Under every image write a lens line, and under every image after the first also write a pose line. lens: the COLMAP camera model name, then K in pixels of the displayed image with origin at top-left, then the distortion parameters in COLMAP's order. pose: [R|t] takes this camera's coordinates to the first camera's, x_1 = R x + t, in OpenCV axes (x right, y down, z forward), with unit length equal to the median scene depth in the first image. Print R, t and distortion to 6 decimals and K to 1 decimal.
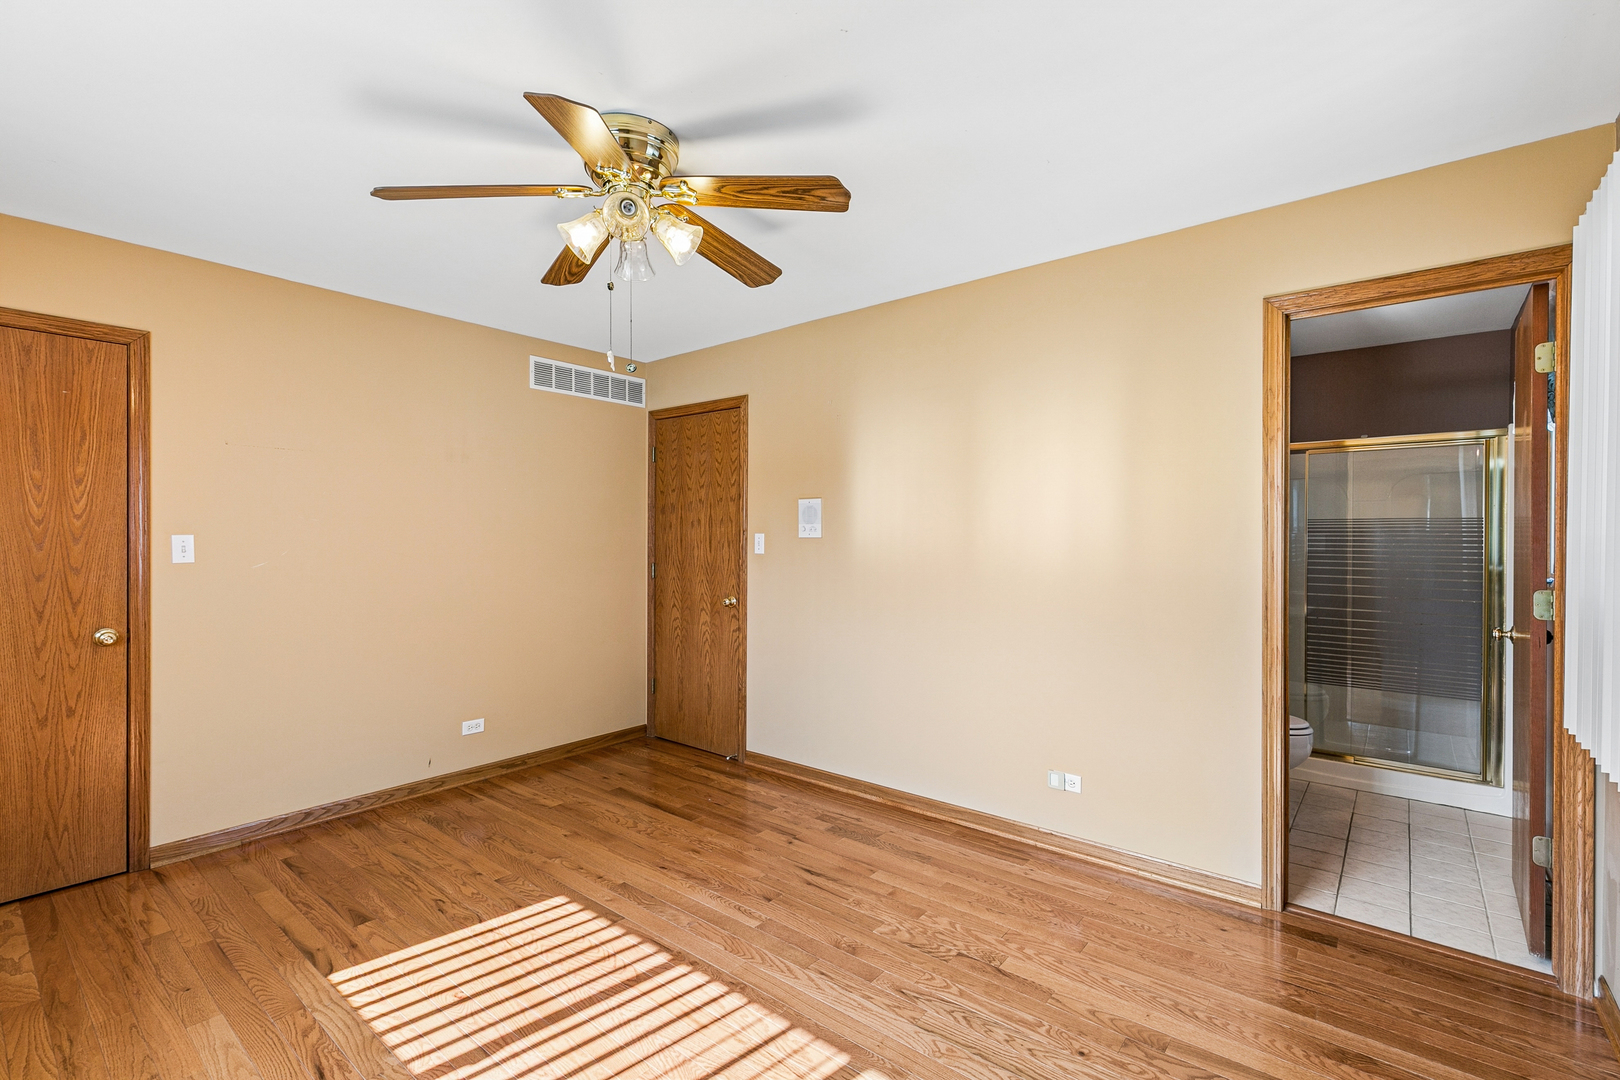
lens RADIAL K [[724.1, 0, 809.0], [0, 724.1, 543.7], [0, 0, 1]] dist [0.009761, -0.000697]
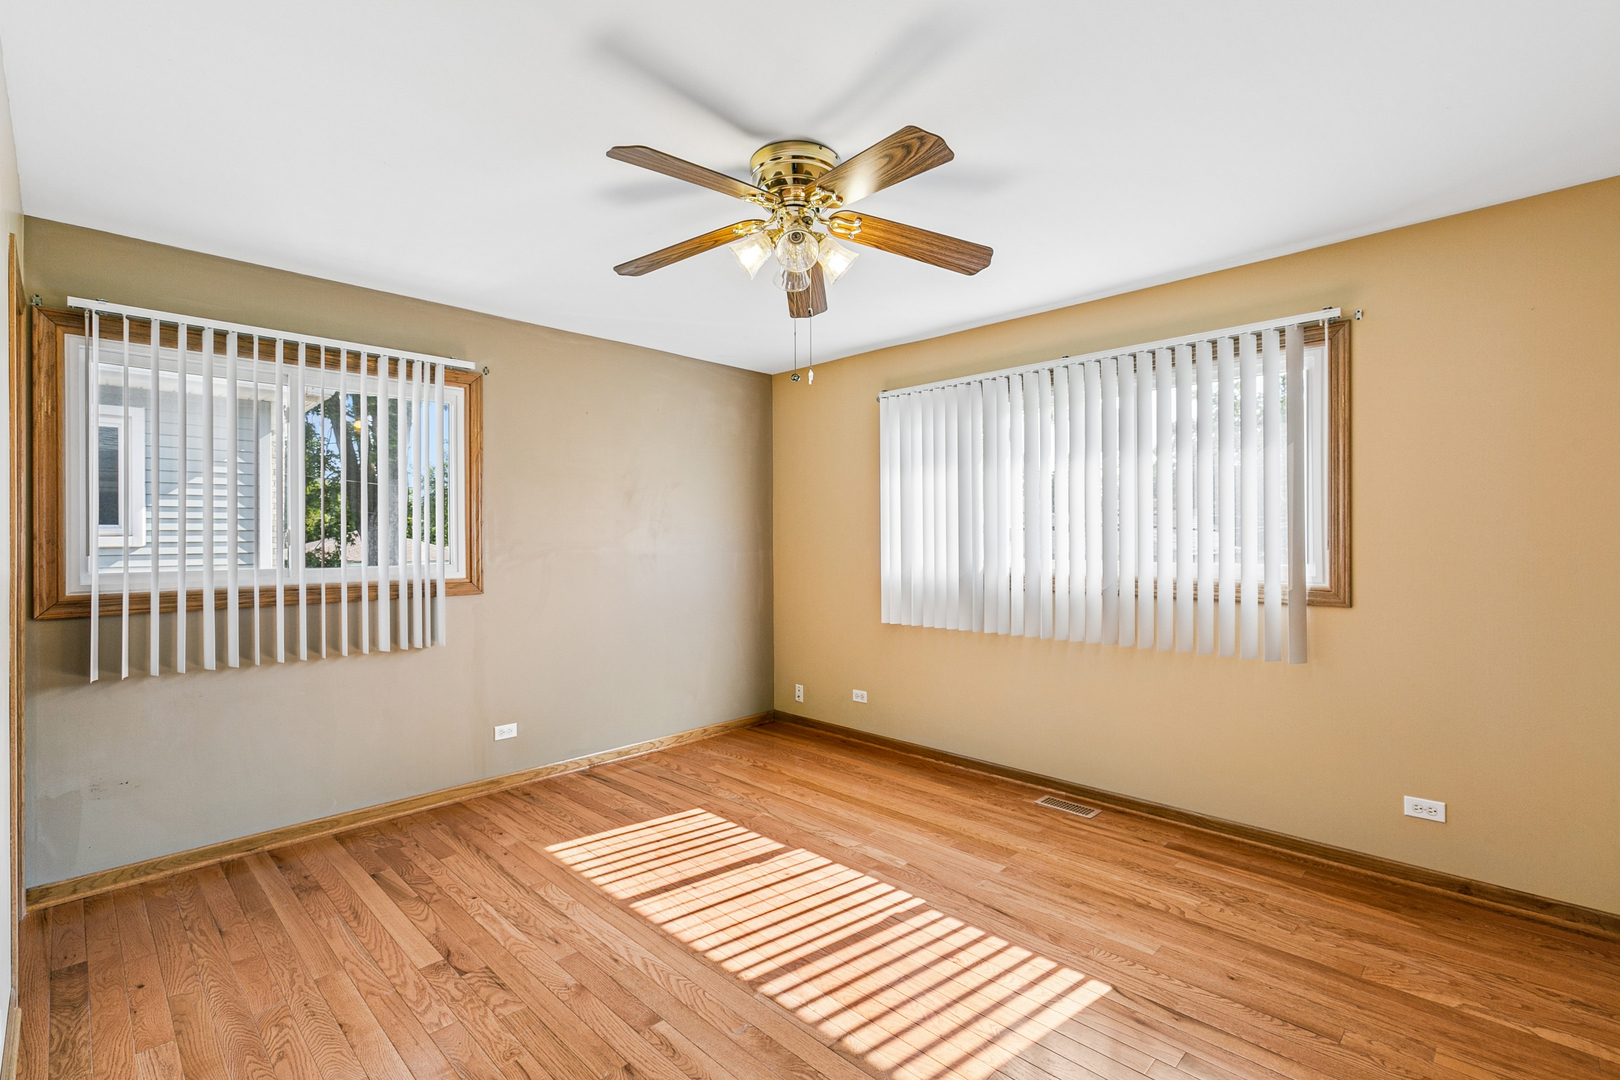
lens RADIAL K [[724.1, 0, 811.6], [0, 724.1, 542.5], [0, 0, 1]] dist [0.009761, -0.000697]
pose [[-0.995992, -0.004688, 0.089314, -0.355896], [-0.004408, 0.999985, 0.003337, 0.006172], [-0.089328, 0.002930, -0.995998, 2.035097]]
